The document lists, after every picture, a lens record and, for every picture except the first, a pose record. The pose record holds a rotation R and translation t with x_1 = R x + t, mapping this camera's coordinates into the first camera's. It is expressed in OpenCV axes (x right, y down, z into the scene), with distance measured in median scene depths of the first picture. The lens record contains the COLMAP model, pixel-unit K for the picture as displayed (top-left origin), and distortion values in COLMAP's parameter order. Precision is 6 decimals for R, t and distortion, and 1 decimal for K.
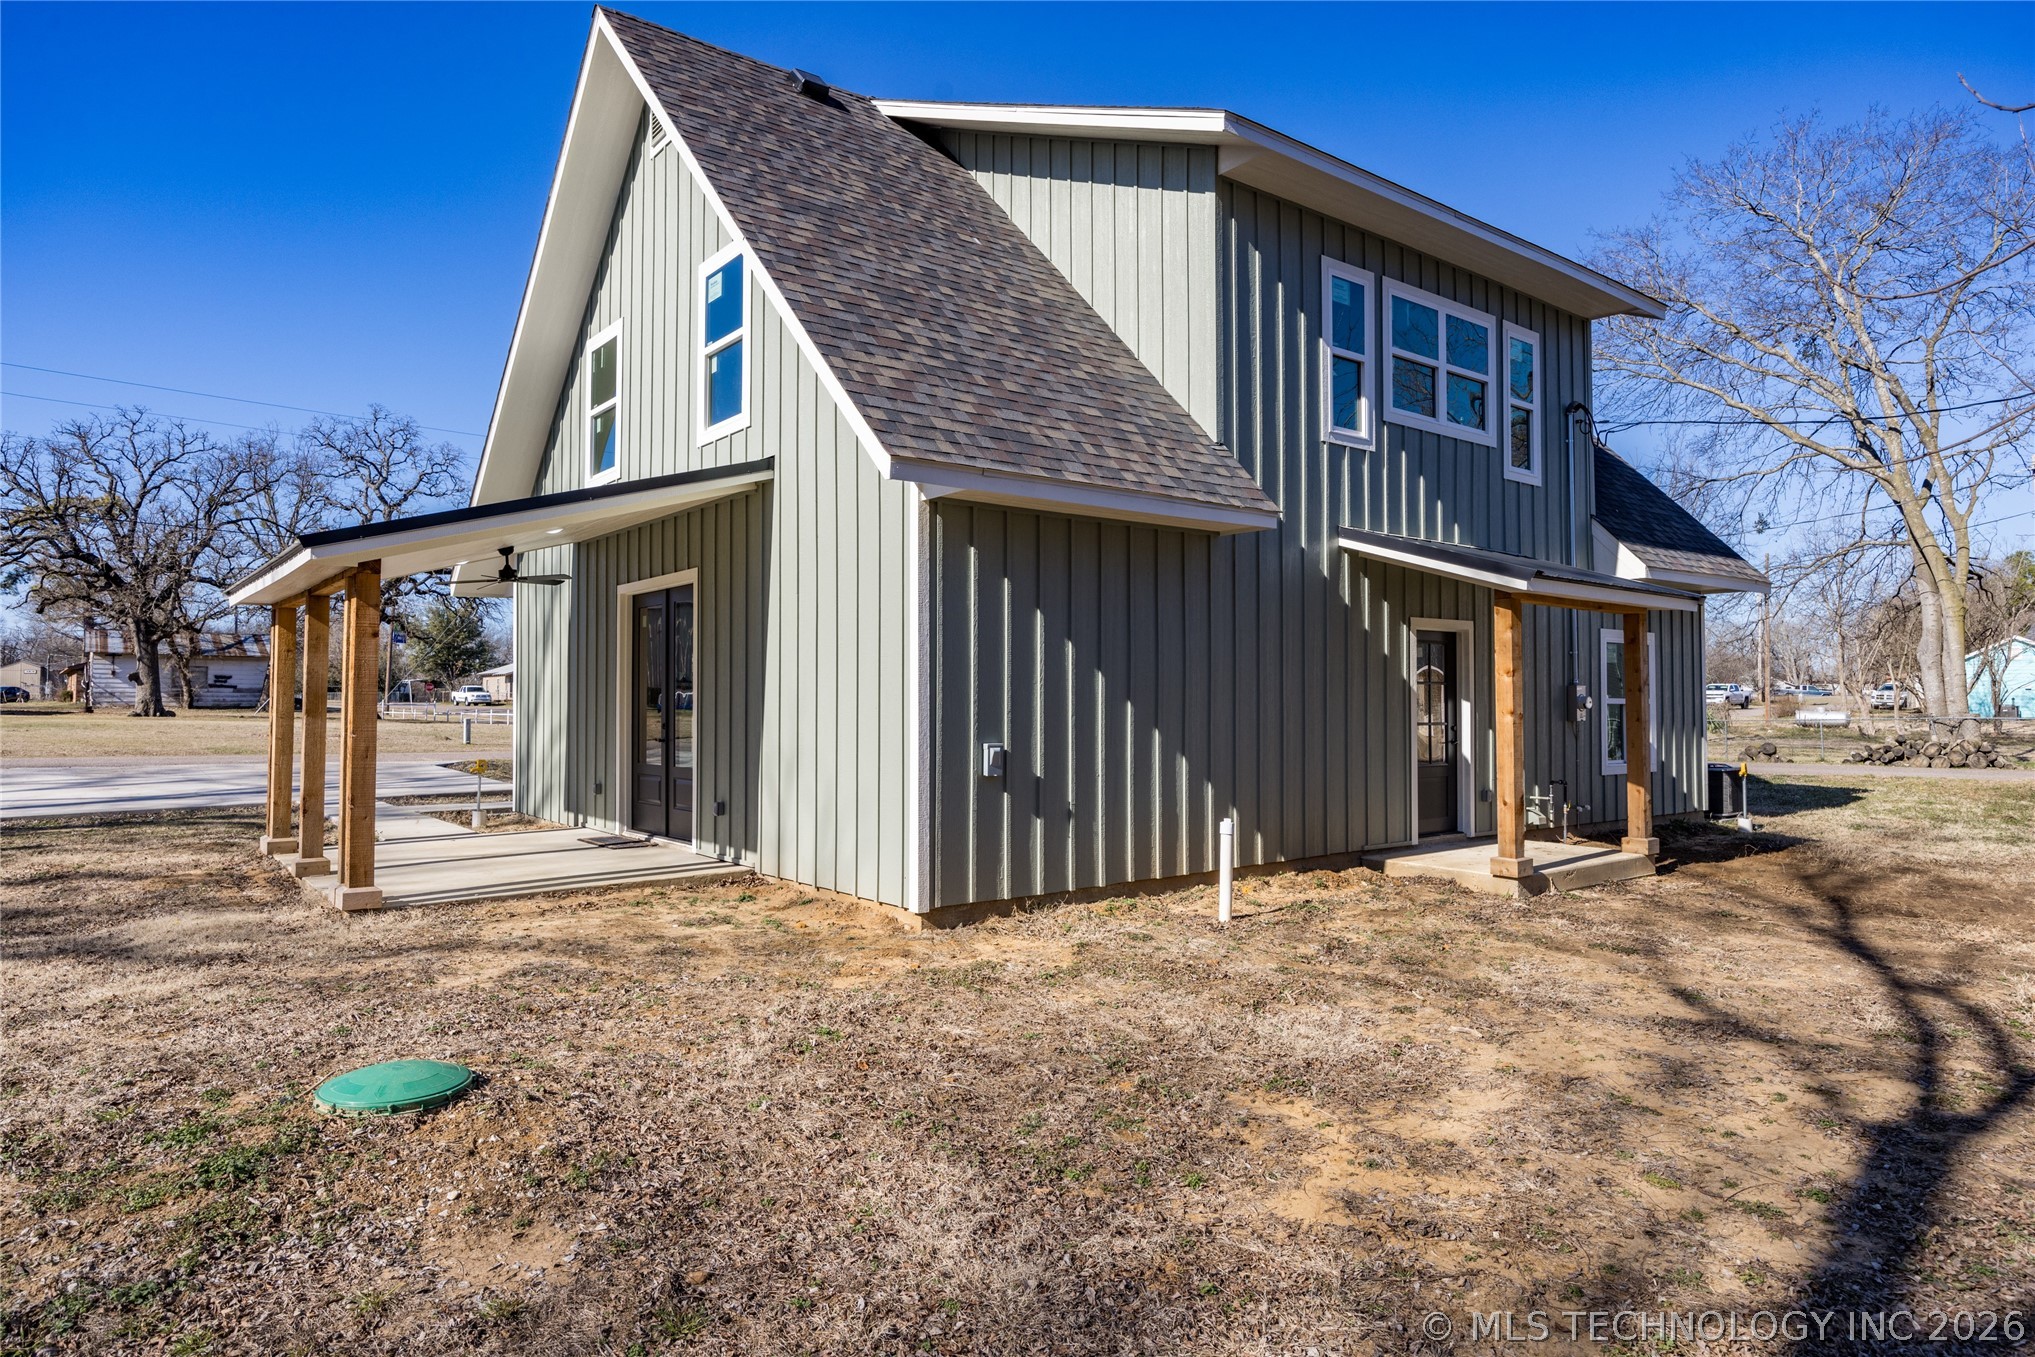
lens RADIAL K [[1209.9, 0, 1021.2], [0, 1209.9, 677.5], [0, 0, 1]] dist [-0.007948, -0.000860]
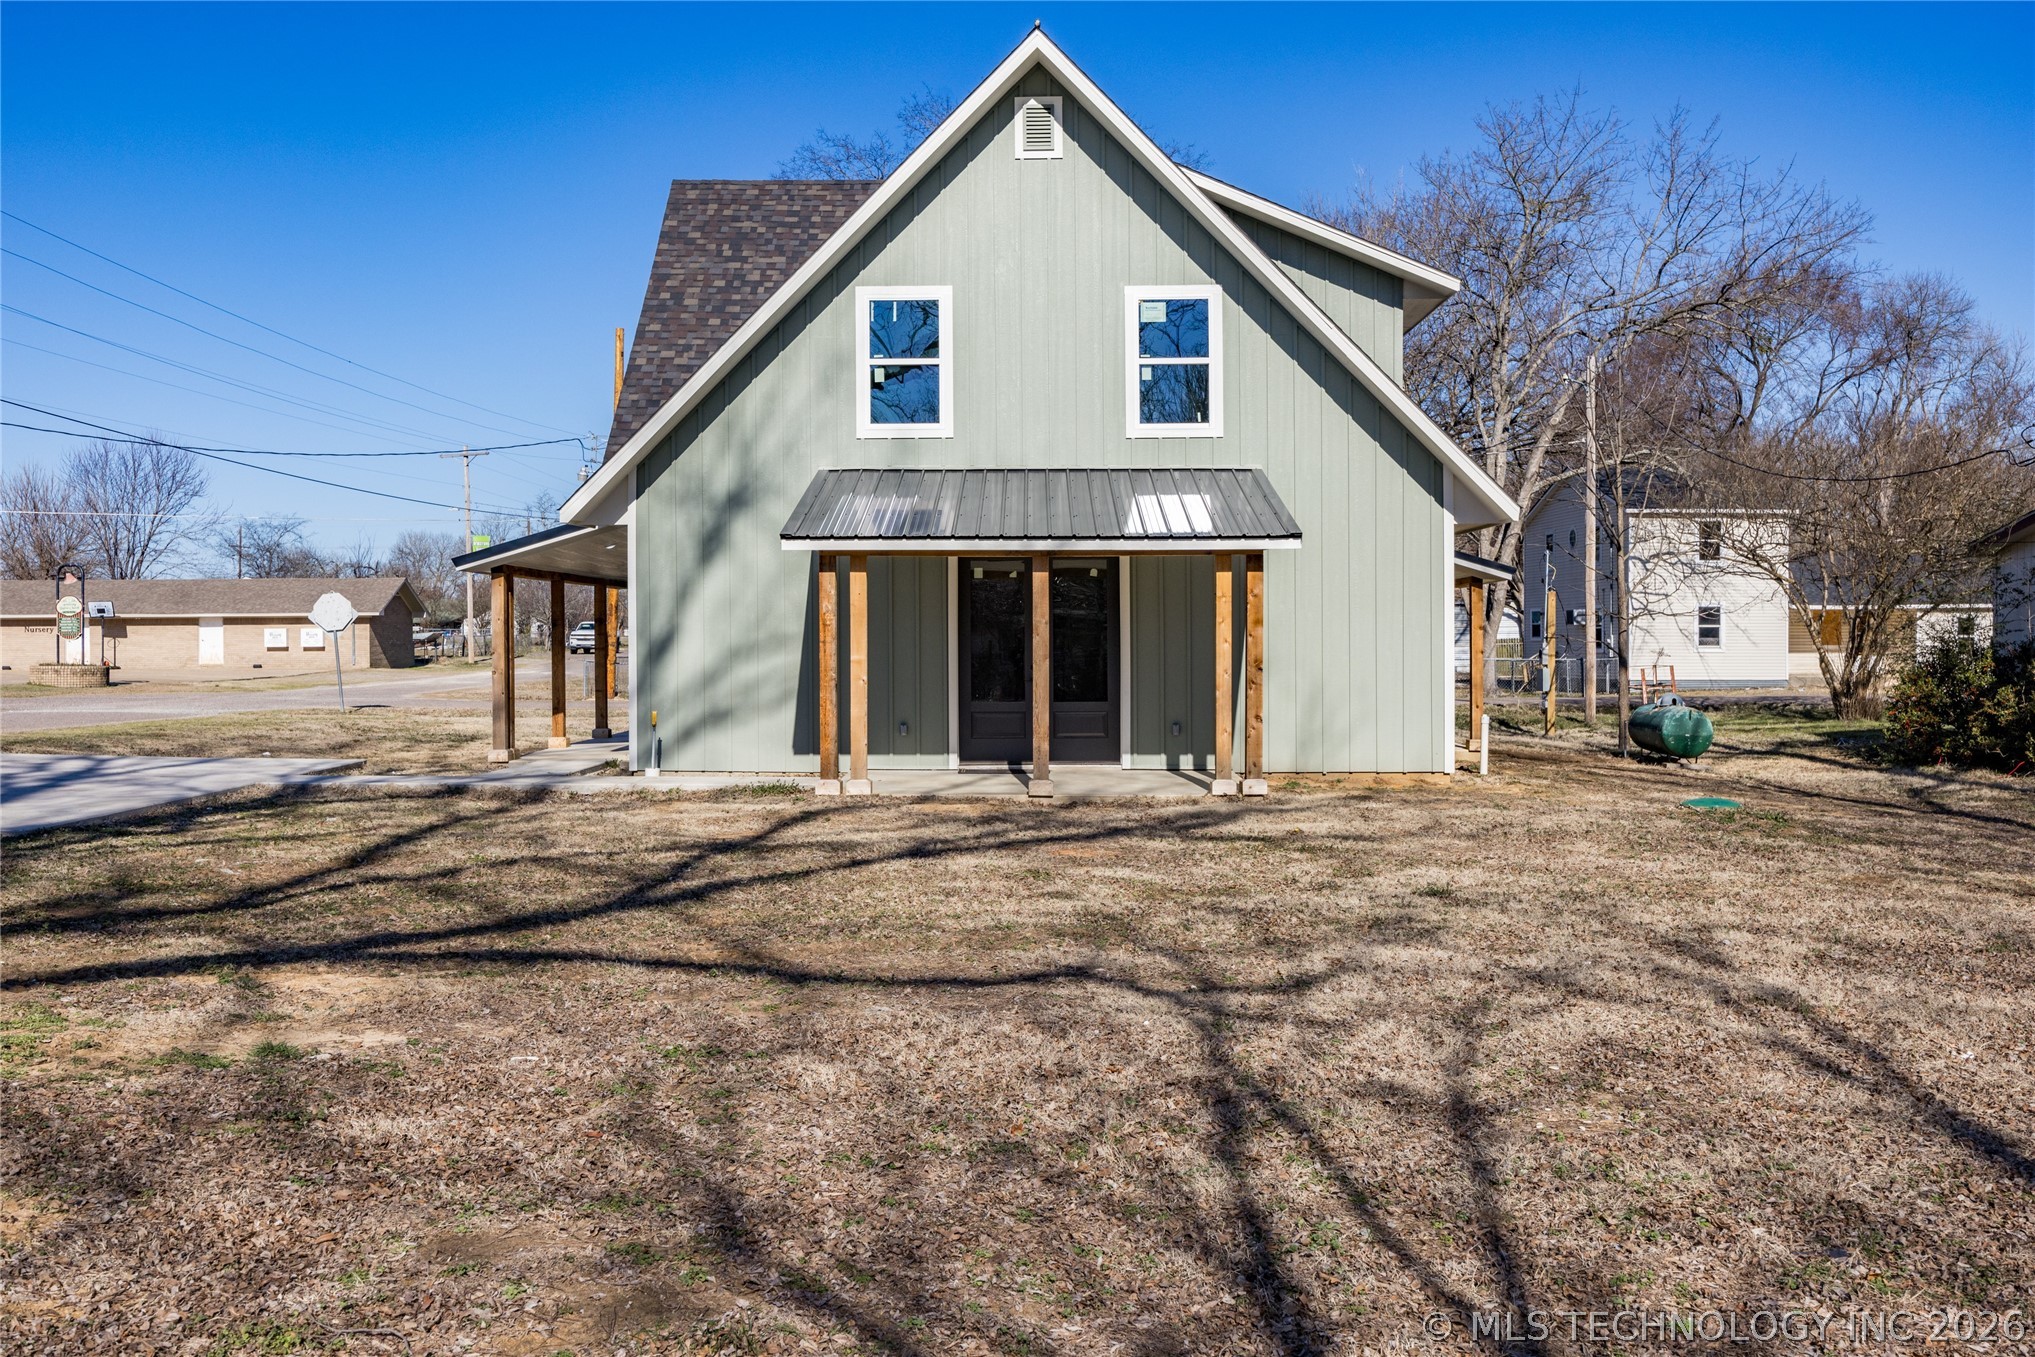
lens RADIAL K [[1974.8, 0, 1019.2], [0, 1974.8, 651.3], [0, 0, 1]] dist [0.001726, 0.001830]
pose [[0.618694, -0.006038, 0.785609, -1.836995], [-0.015055, 0.999696, 0.019540, -0.010123], [-0.785488, -0.023917, 0.618415, -0.150036]]
